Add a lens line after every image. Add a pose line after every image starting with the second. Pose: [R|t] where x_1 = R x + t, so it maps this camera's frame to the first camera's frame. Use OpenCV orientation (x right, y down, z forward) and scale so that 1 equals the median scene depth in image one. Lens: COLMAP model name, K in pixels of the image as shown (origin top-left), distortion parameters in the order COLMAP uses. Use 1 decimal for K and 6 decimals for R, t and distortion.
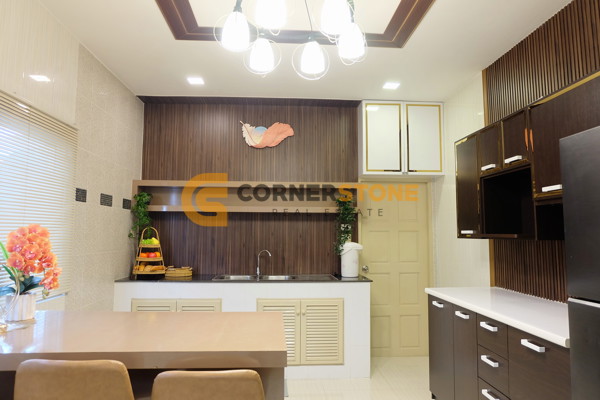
lens RADIAL K [[413.0, 0, 300.0], [0, 413.0, 200.0], [0, 0, 1]] dist [-0.059864, 0.075843]
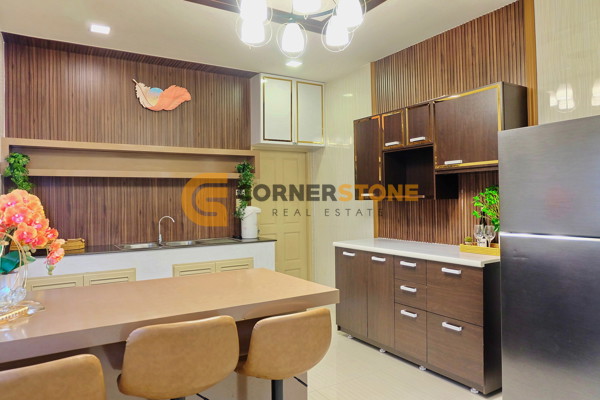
lens RADIAL K [[413.0, 0, 300.0], [0, 413.0, 200.0], [0, 0, 1]] dist [-0.059864, 0.075843]
pose [[0.883622, -0.019535, 0.467793, -0.260525], [-0.019054, 0.996801, 0.077619, 0.000447], [-0.467813, -0.077499, 0.880423, -0.007004]]
